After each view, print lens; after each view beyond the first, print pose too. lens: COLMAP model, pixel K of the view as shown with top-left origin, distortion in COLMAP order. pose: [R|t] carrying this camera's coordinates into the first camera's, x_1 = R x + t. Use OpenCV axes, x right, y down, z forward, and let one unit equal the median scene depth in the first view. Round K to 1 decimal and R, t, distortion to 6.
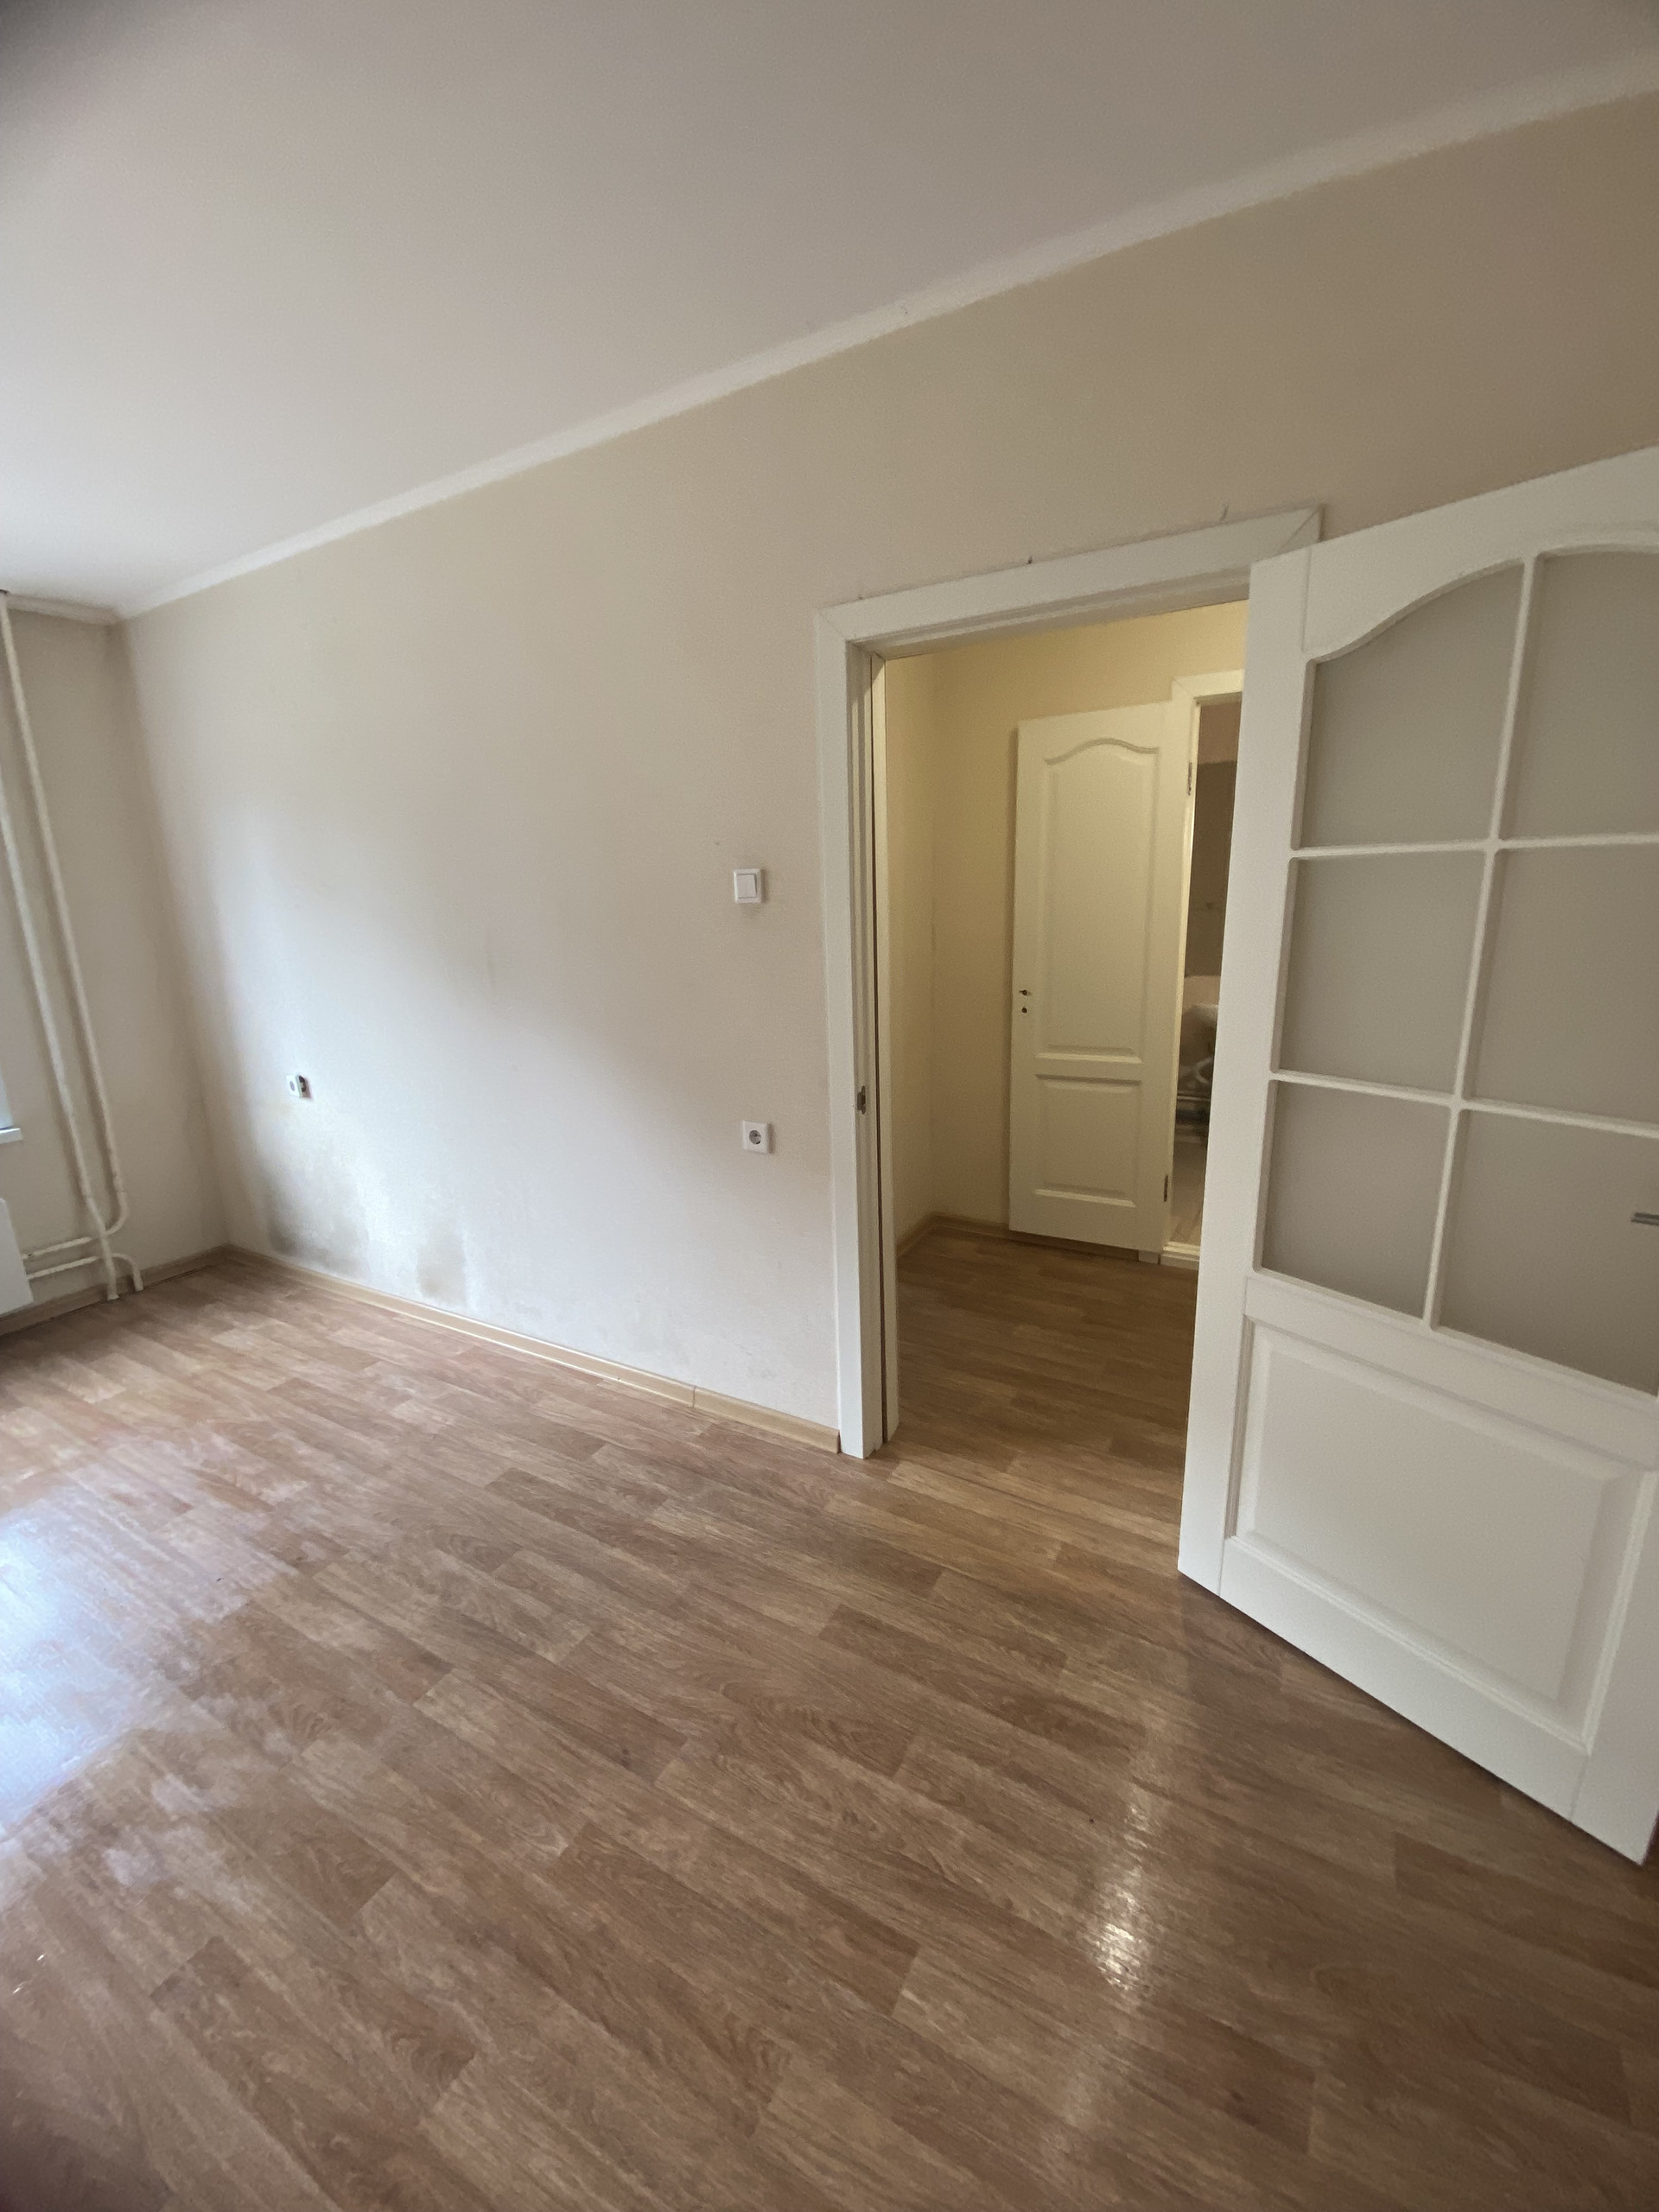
lens RADIAL K [[895.1, 0, 829.5], [0, 895.1, 1106.0], [0, 0, 1]] dist [0.019965, -0.020157]
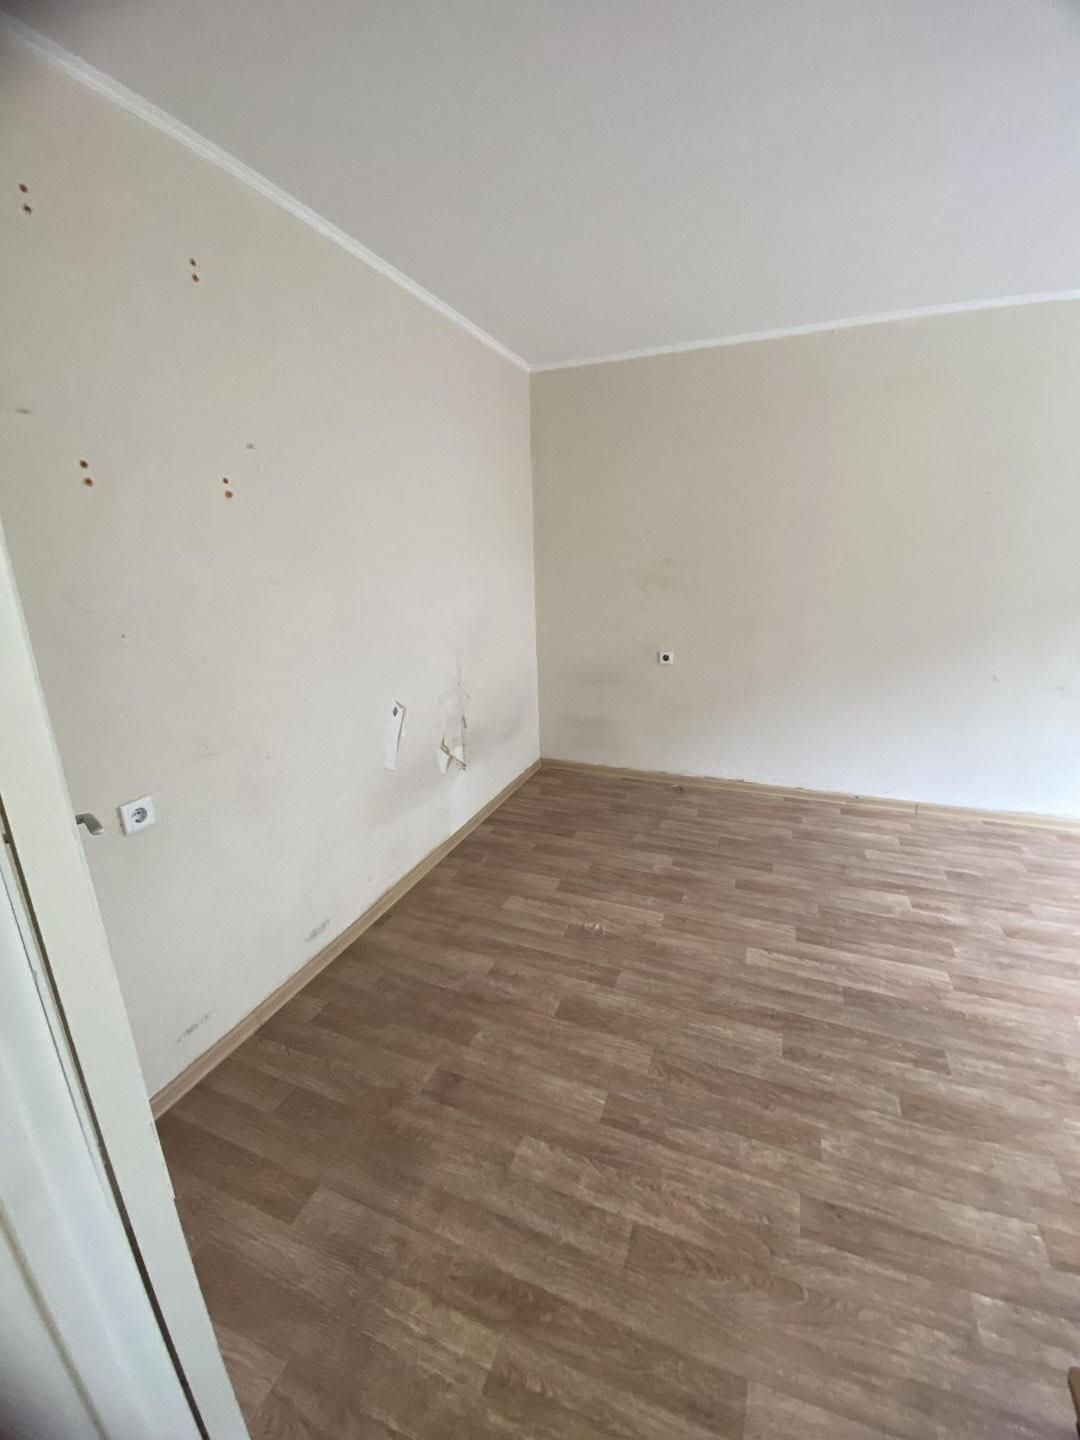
lens RADIAL K [[582.7, 0, 540.0], [0, 582.7, 720.0], [0, 0, 1]] dist [0.019965, -0.020157]
pose [[-0.989063, 0.091876, -0.115379, 0.217594], [0.023284, 0.869734, 0.492970, -0.310944], [0.145642, 0.484892, -0.862362, 1.235673]]
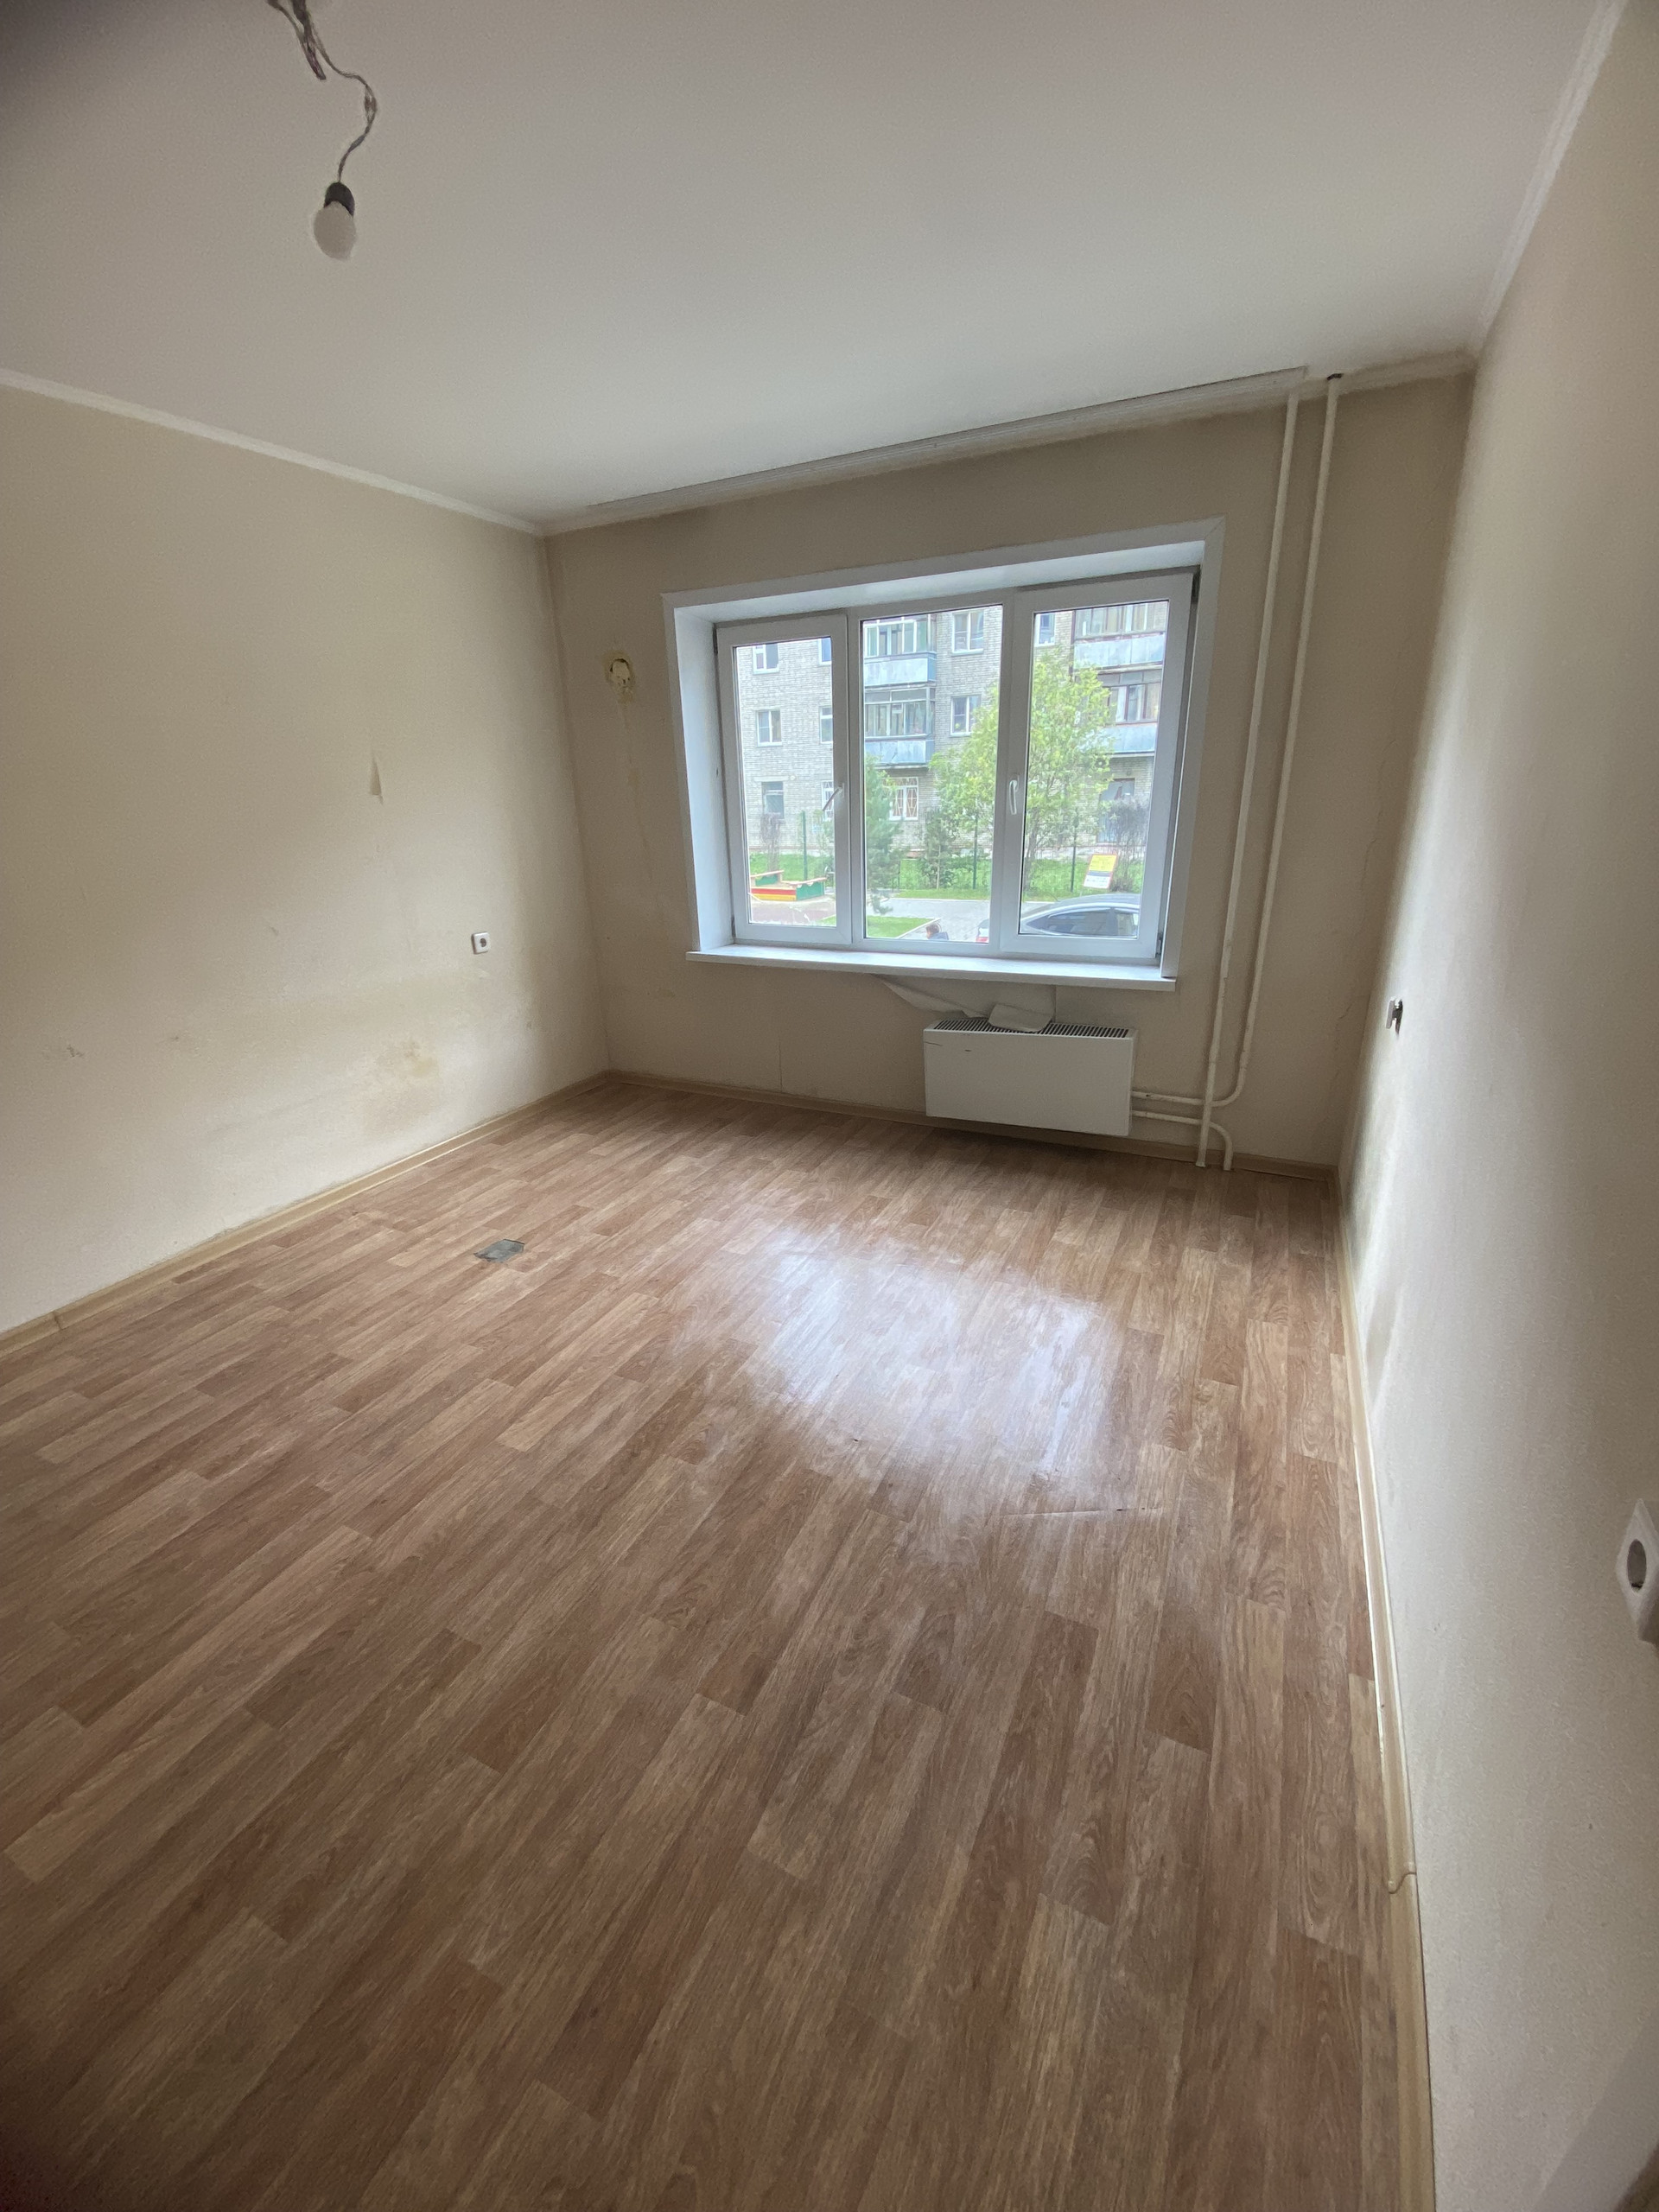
lens RADIAL K [[895.1, 0, 829.5], [0, 895.1, 1106.0], [0, 0, 1]] dist [0.019965, -0.020157]
pose [[0.064791, 0.365989, -0.928361, 0.172819], [-0.206317, 0.915128, 0.346373, -0.220710], [0.976338, 0.169095, 0.134802, 0.907107]]
